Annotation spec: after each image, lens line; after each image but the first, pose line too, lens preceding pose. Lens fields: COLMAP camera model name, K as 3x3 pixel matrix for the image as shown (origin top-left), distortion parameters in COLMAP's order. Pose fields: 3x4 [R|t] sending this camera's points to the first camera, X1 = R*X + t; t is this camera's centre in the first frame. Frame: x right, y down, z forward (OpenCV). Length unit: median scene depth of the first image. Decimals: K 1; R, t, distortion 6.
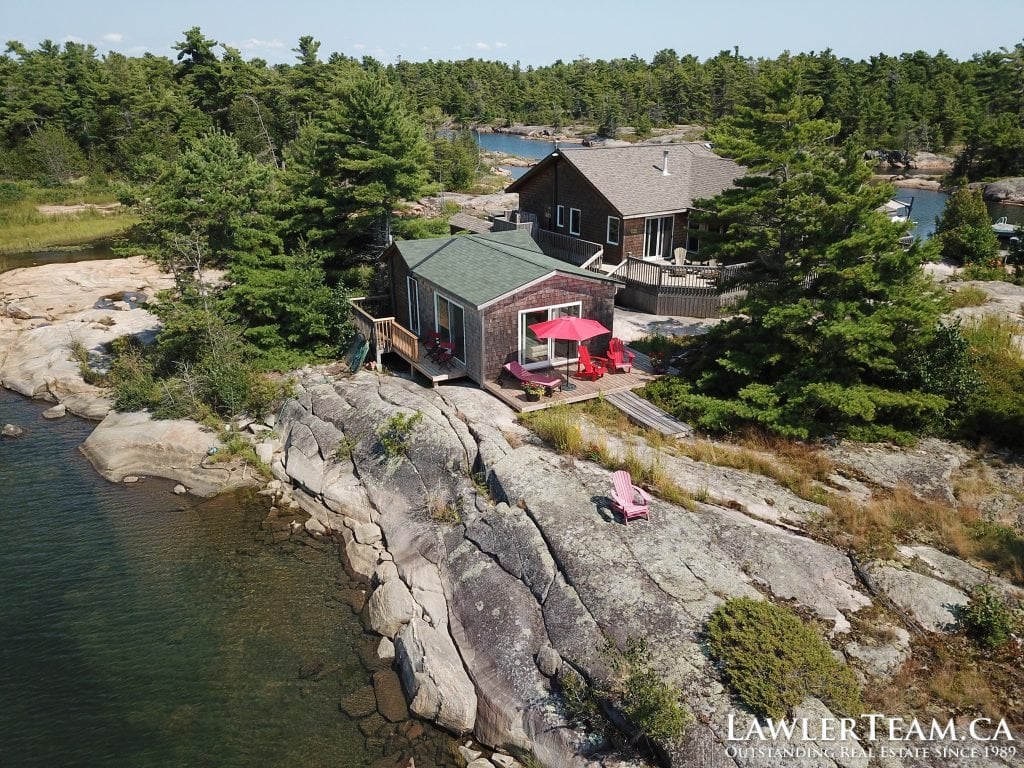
lens RADIAL K [[786.9, 0, 509.8], [0, 786.9, 382.8], [0, 0, 1]] dist [0.013290, -0.013473]
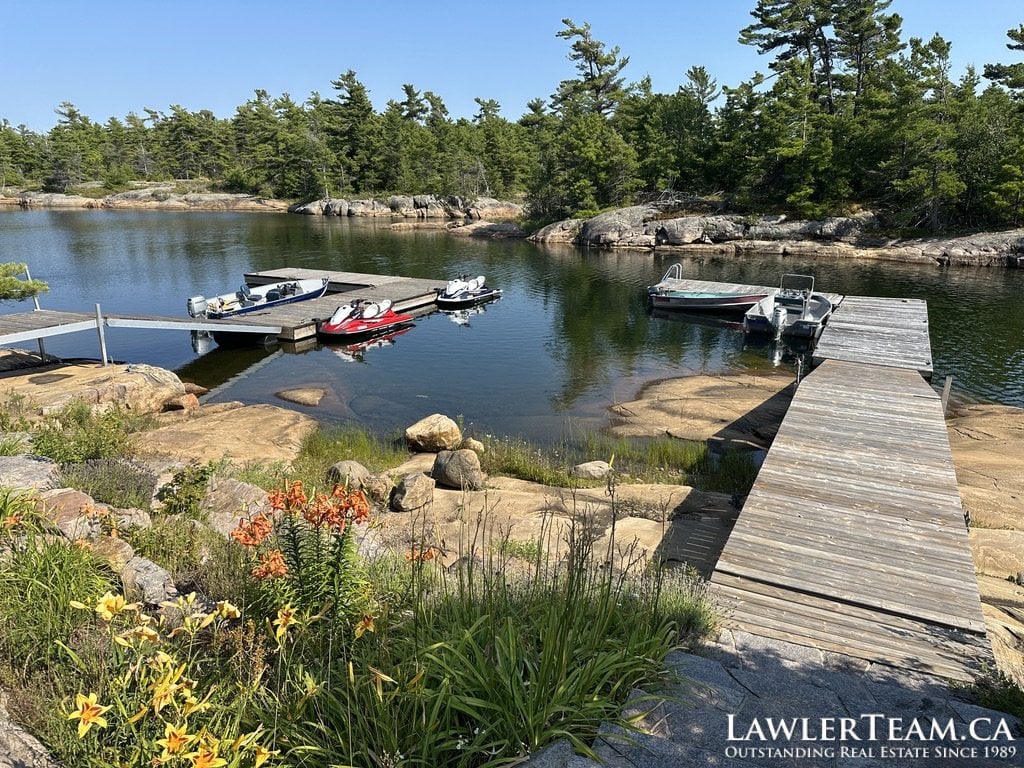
lens RADIAL K [[718.9, 0, 517.6], [0, 718.9, 383.3], [0, 0, 1]] dist [0.036116, -0.039846]
pose [[0.869342, -0.129337, 0.476987, 0.283688], [0.168353, 0.984924, -0.039768, -0.117341], [-0.464653, 0.114874, 0.878010, 0.569388]]
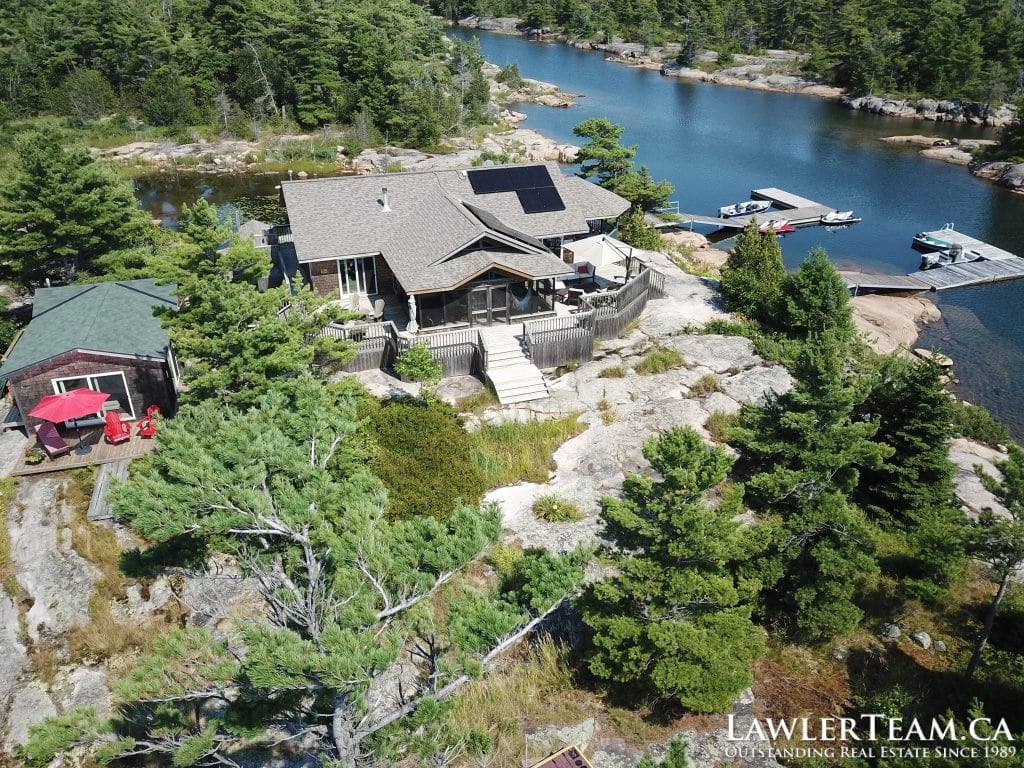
lens RADIAL K [[786.9, 0, 510.6], [0, 786.9, 382.8], [0, 0, 1]] dist [0.013290, -0.013473]
pose [[0.974780, 0.107100, -0.195791, 0.276672], [-0.081346, 0.987478, 0.135166, -0.091979], [0.207815, -0.115830, 0.971286, 0.002587]]
